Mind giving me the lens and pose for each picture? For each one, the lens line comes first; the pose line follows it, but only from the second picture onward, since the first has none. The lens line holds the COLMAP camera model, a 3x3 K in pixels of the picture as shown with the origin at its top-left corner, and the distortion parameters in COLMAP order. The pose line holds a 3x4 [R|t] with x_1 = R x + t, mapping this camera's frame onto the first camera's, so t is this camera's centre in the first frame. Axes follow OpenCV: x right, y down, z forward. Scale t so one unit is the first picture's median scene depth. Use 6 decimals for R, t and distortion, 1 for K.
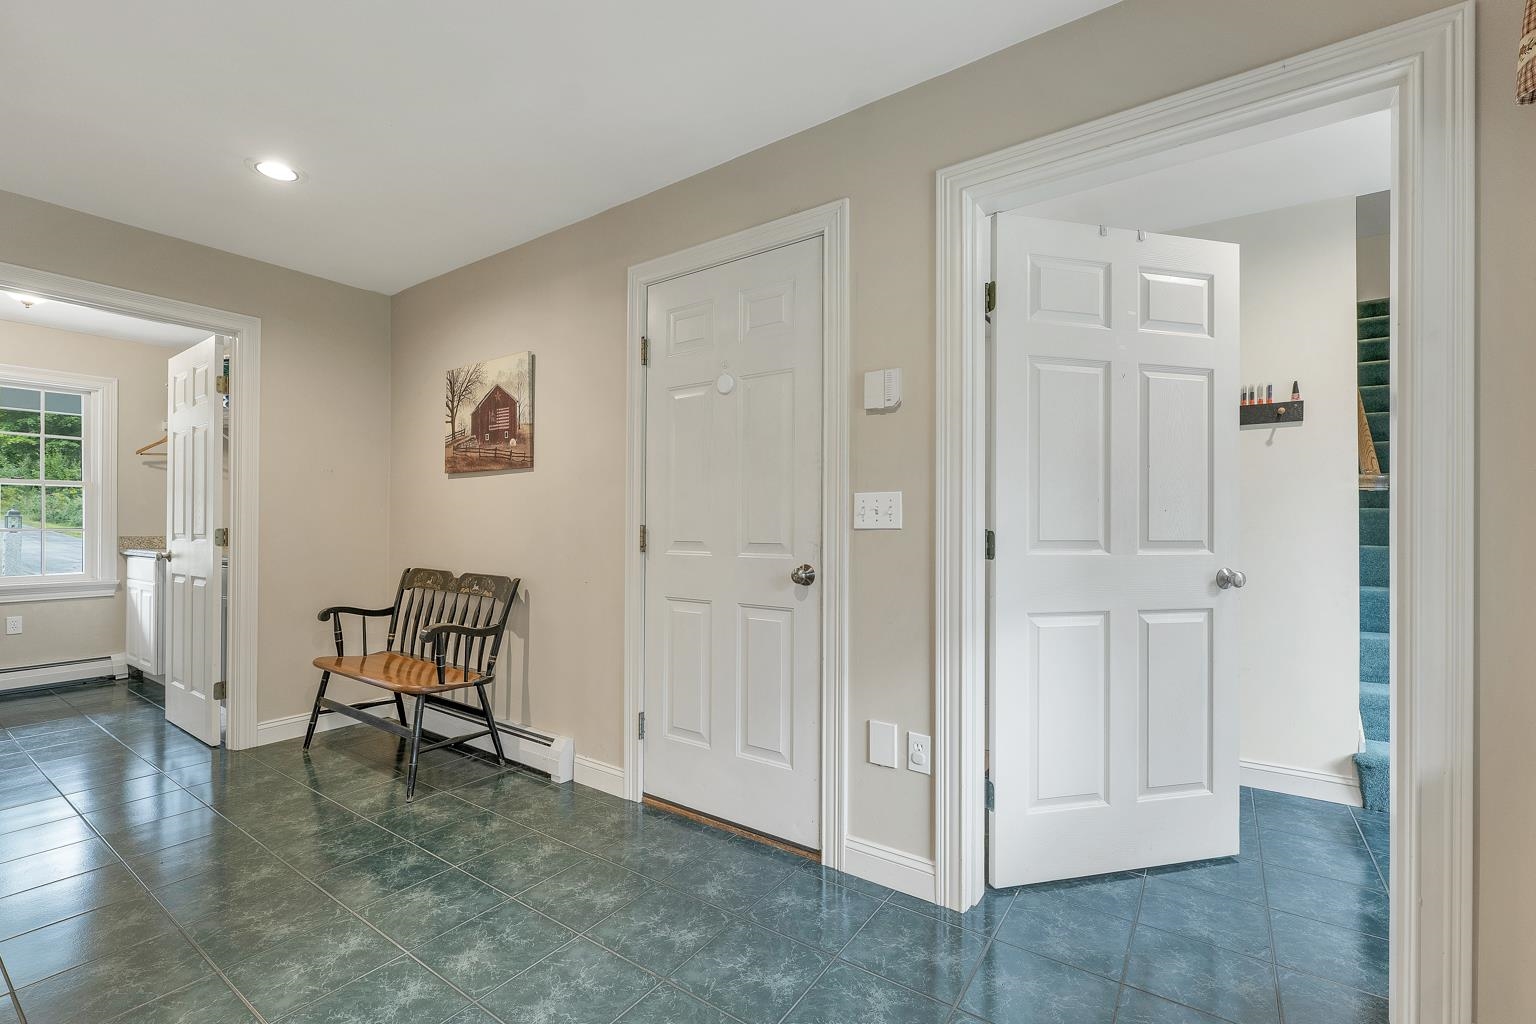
lens RADIAL K [[653.3, 0, 763.6], [0, 653.3, 522.1], [0, 0, 1]] dist [-0.000554, -0.000243]
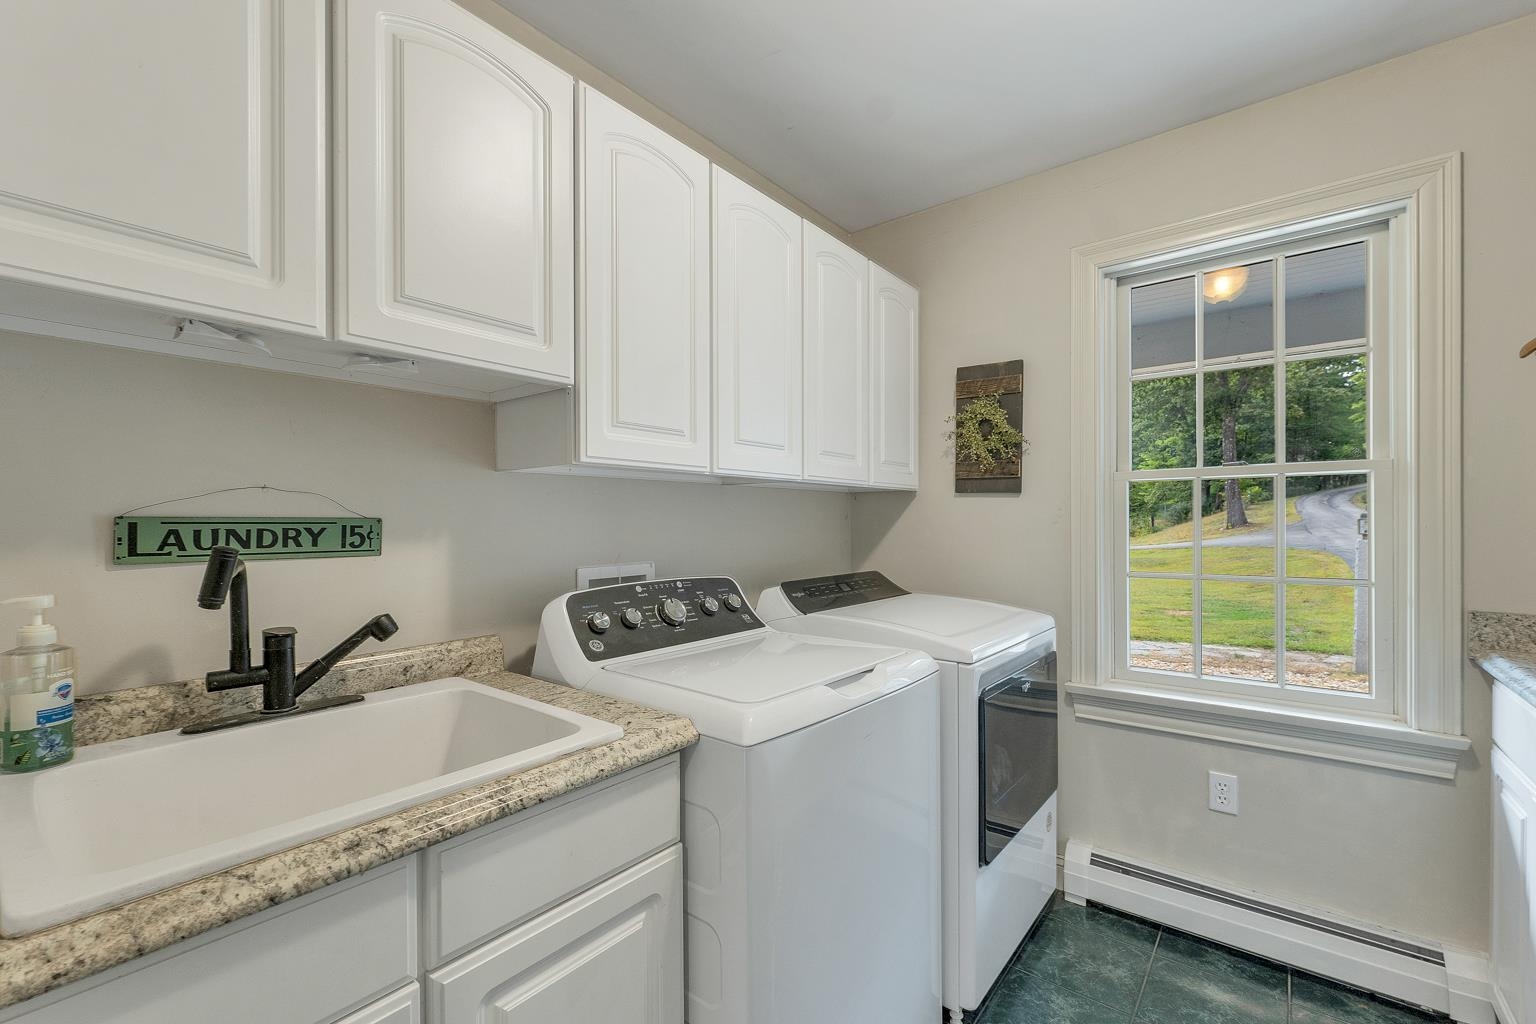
lens RADIAL K [[653.3, 0, 763.6], [0, 653.3, 522.1], [0, 0, 1]] dist [-0.000554, -0.000243]
pose [[-0.076907, -0.000823, -0.997038, -0.626635], [0.007365, 0.999972, -0.001394, -0.026686], [0.997011, -0.007450, -0.076898, 0.667653]]
